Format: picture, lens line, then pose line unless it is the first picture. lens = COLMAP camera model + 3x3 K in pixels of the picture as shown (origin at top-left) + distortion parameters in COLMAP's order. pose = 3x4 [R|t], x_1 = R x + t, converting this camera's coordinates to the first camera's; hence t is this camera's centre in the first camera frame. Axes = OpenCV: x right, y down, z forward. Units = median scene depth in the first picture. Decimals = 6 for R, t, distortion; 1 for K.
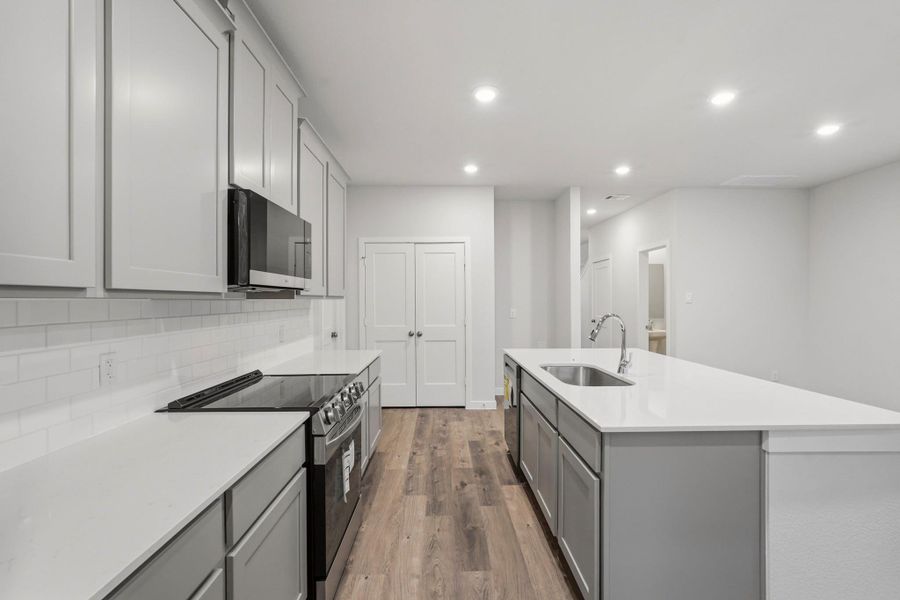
lens RADIAL K [[397.6, 0, 449.2], [0, 397.6, 297.2], [0, 0, 1]] dist [-0.019027, 0.008178]
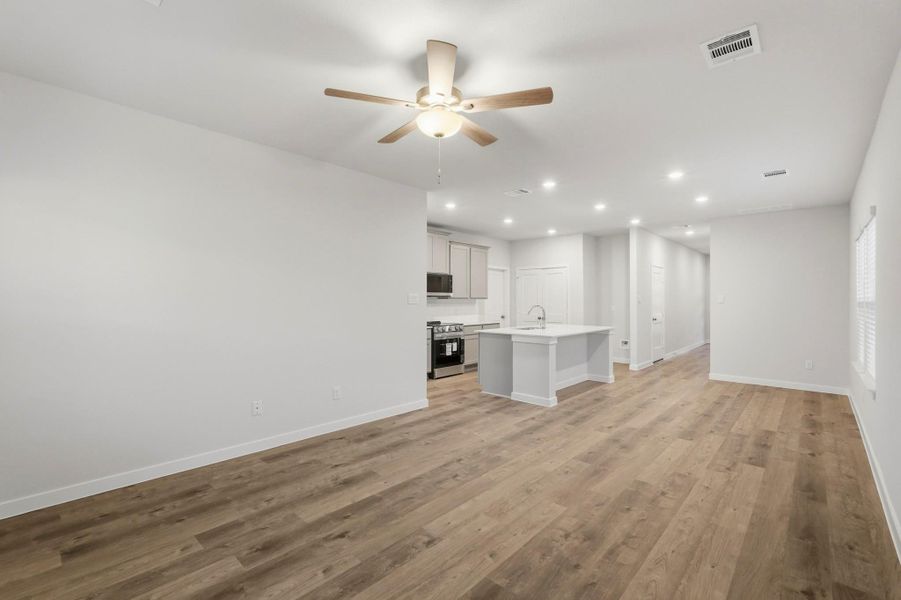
lens RADIAL K [[398.1, 0, 449.7], [0, 398.1, 297.2], [0, 0, 1]] dist [-0.019027, 0.008178]
pose [[0.721409, 0.003705, -0.692500, 1.209604], [-0.002391, 0.999993, 0.002859, -0.012853], [0.692505, -0.000407, 0.721413, -0.855989]]
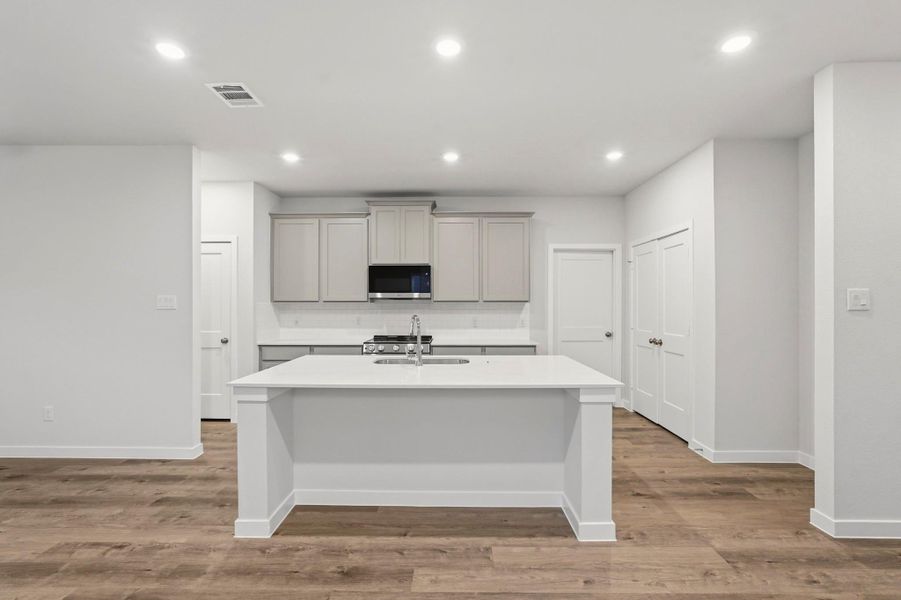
lens RADIAL K [[402.0, 0, 449.6], [0, 402.0, 301.0], [0, 0, 1]] dist [-0.018686, 0.008678]
pose [[-0.030931, -0.000632, -0.999521, 1.126829], [0.006111, 0.999981, -0.000821, -0.000731], [0.999503, -0.006133, -0.030927, 0.775473]]
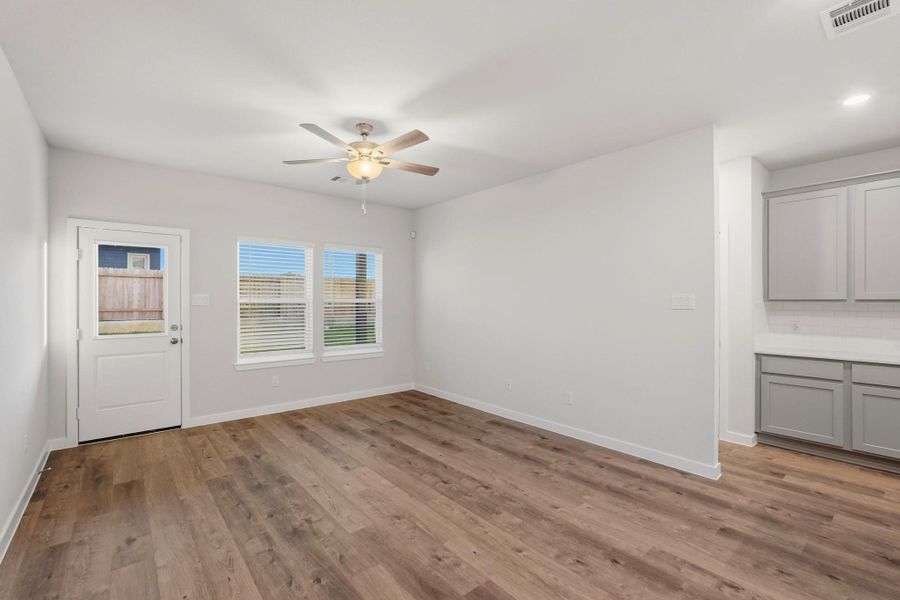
lens RADIAL K [[397.6, 0, 449.2], [0, 397.6, 297.2], [0, 0, 1]] dist [-0.019027, 0.008178]
pose [[-0.775884, -0.002754, -0.630870, 1.149211], [0.006493, 0.999903, -0.012350, -0.004221], [0.630843, -0.013678, -0.775790, 0.416744]]
